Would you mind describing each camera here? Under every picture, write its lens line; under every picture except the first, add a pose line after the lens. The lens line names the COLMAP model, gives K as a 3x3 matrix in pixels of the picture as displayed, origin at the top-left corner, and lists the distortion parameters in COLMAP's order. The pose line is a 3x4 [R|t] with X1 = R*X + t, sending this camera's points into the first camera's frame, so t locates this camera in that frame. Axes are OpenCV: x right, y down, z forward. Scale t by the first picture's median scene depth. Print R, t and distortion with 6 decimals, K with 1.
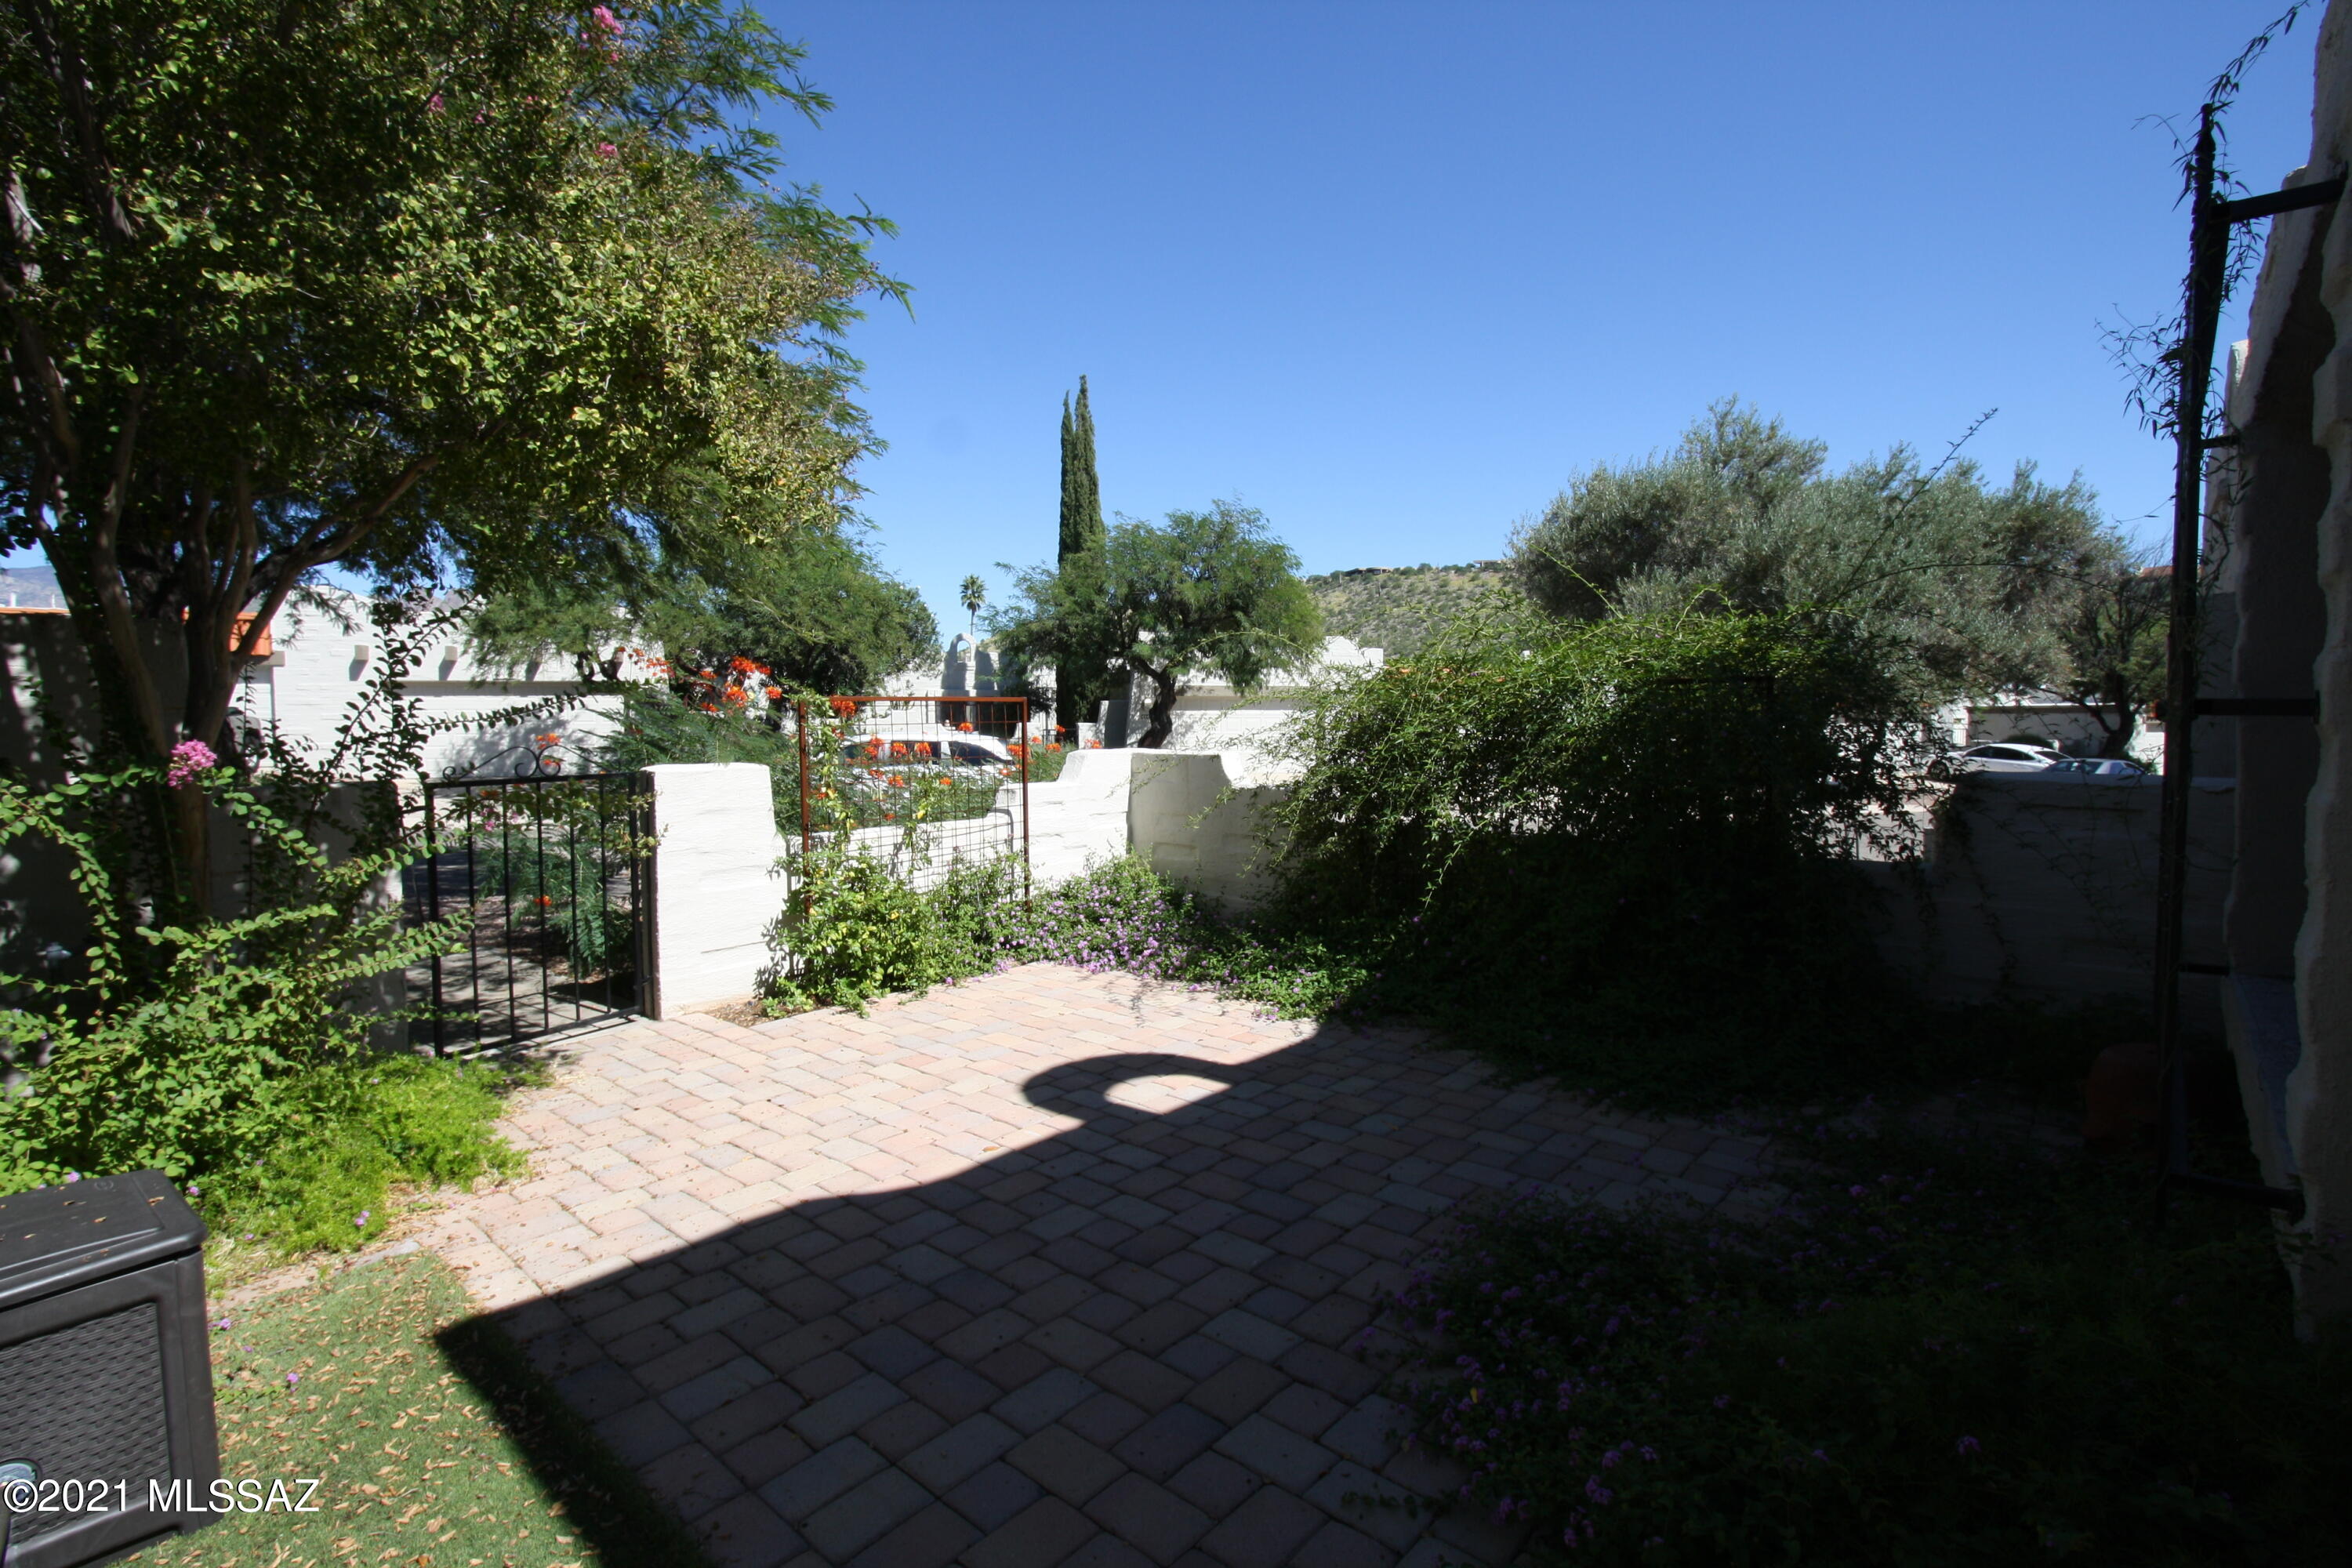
lens RADIAL K [[1101.7, 0, 1177.4], [0, 1101.7, 772.2], [0, 0, 1]] dist [-0.026163, 0.000513]
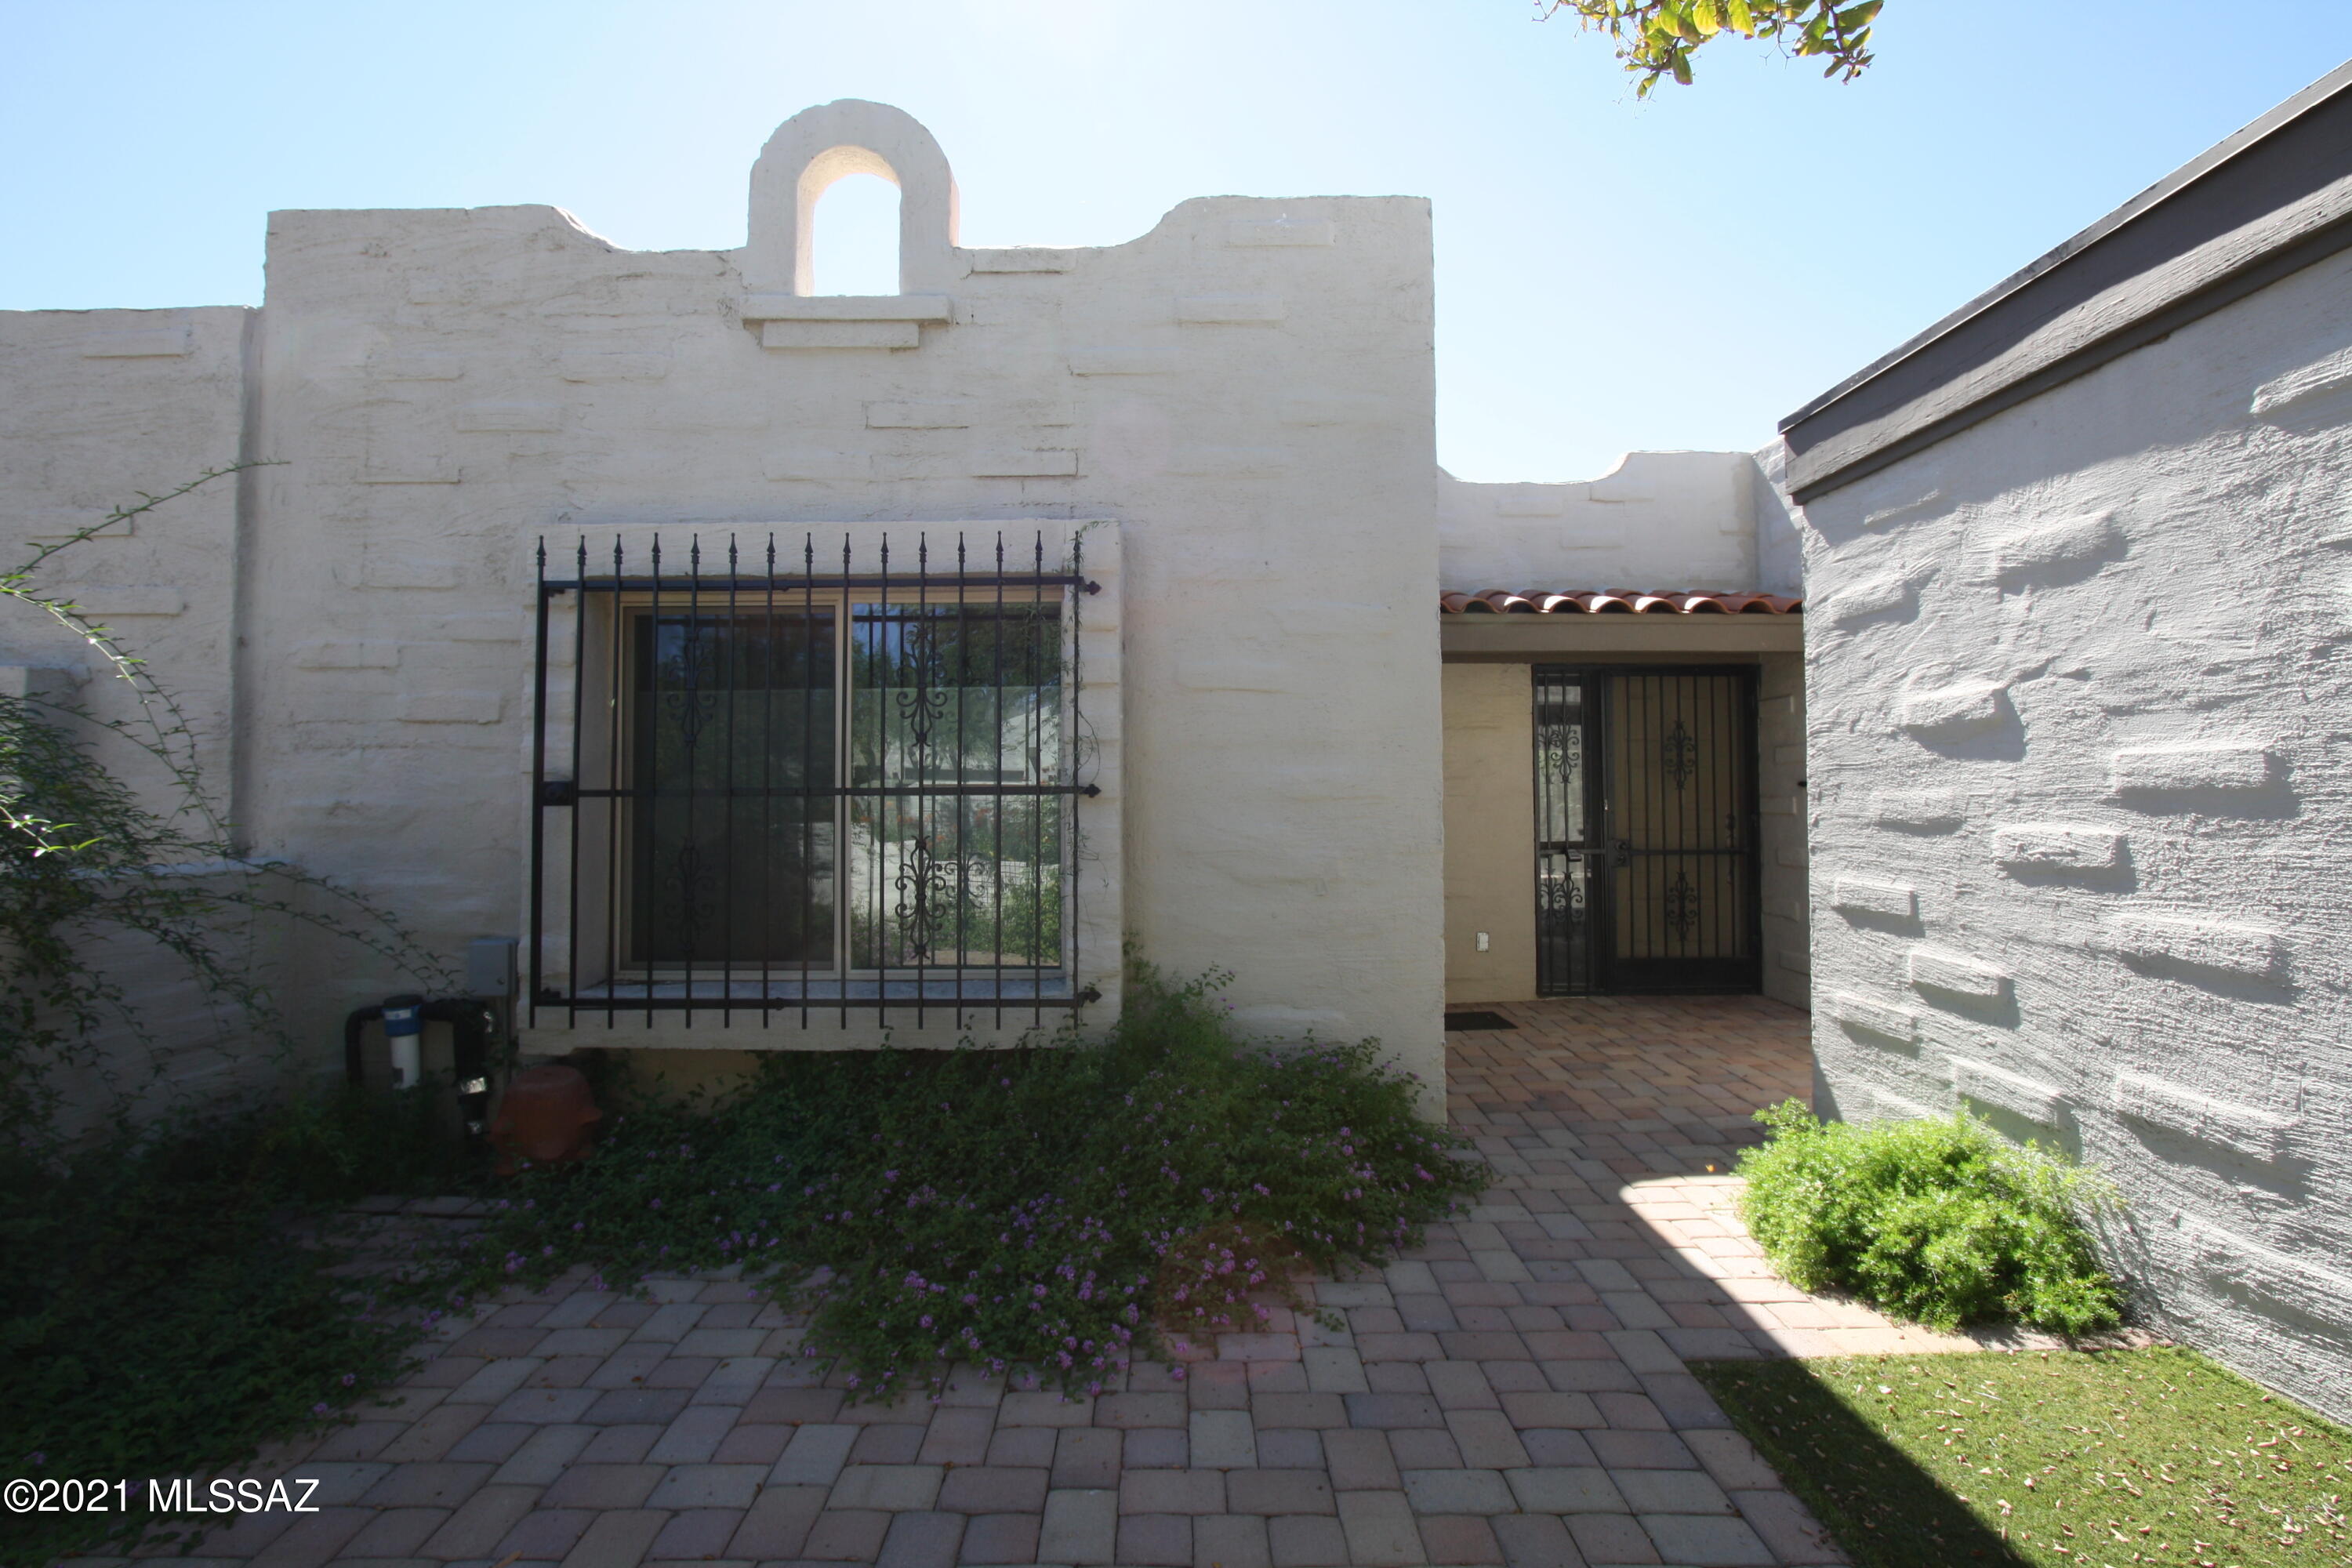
lens RADIAL K [[1095.6, 0, 1175.7], [0, 1095.6, 770.2], [0, 0, 1]] dist [-0.023913, 0.005012]
pose [[-0.666355, 0.031265, 0.744979, -0.232551], [0.048312, 0.998831, 0.001295, -0.023974], [-0.744068, 0.036855, -0.667087, 0.609891]]
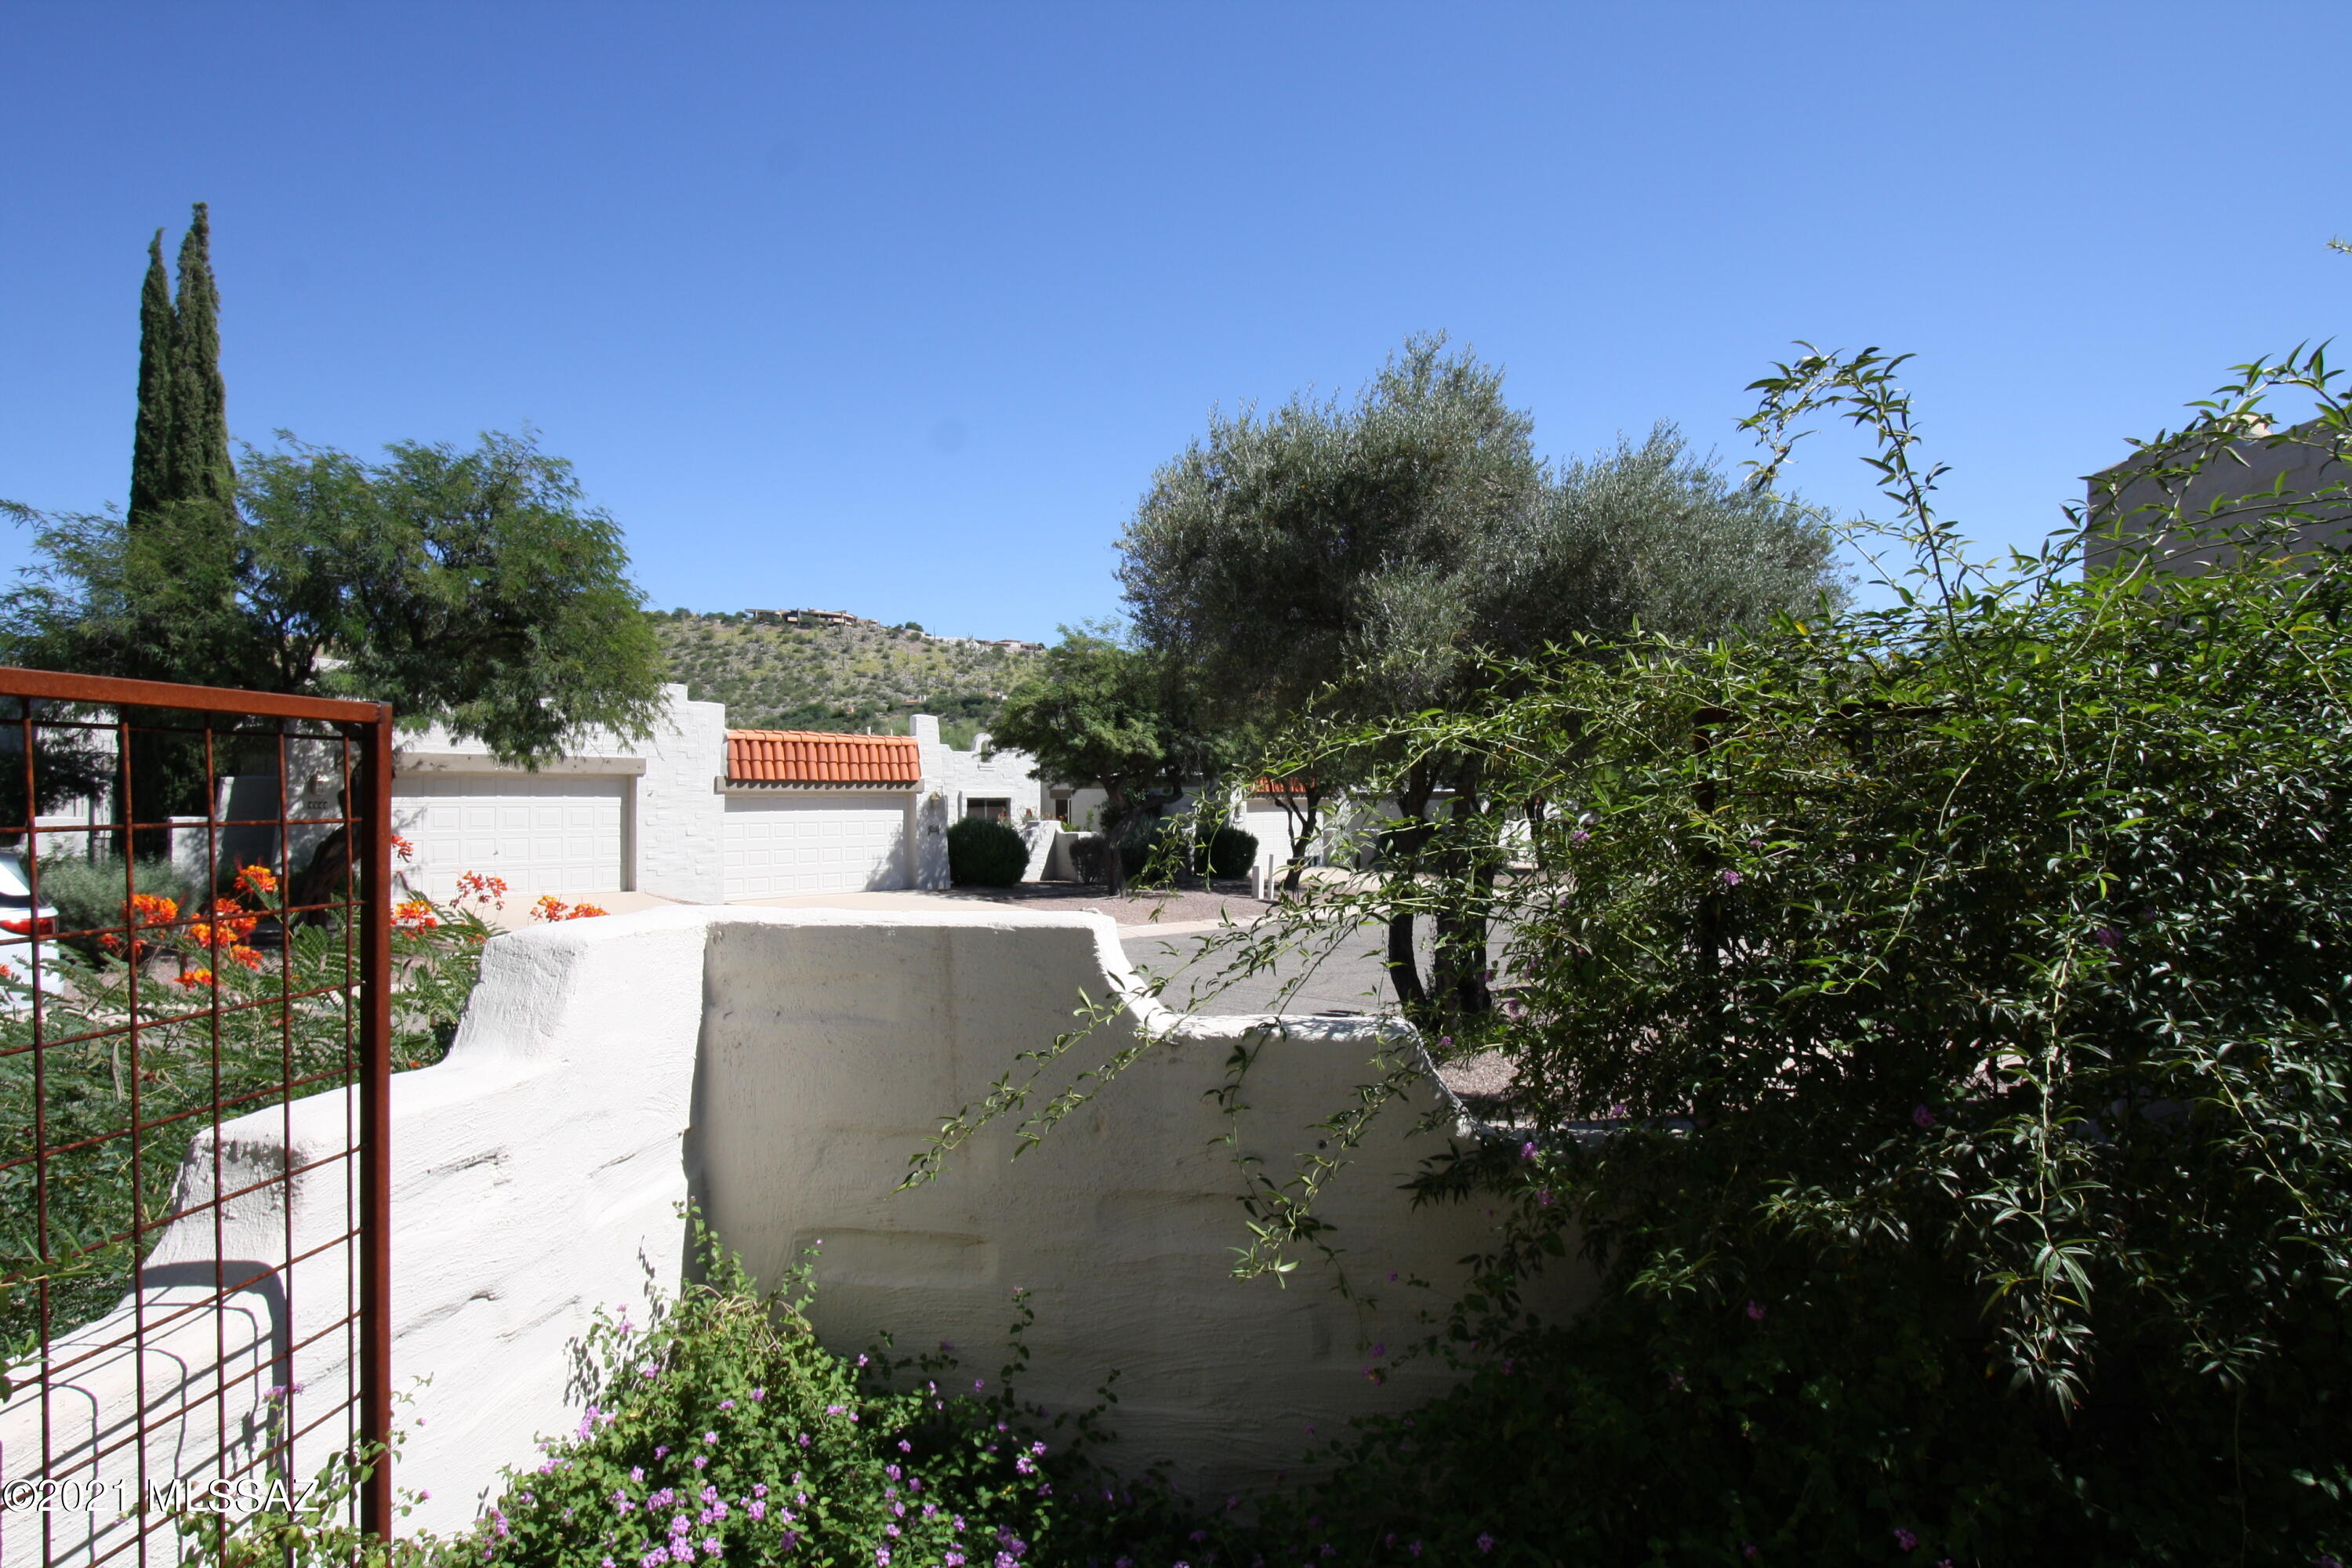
lens RADIAL K [[1364.5, 0, 1170.6], [0, 1364.5, 761.4], [0, 0, 1]] dist [-0.018592, 0.003920]
pose [[0.840959, 0.015326, 0.540882, -0.152791], [0.029485, 0.996816, -0.074088, -0.034865], [-0.540296, 0.078253, 0.837829, 0.722037]]
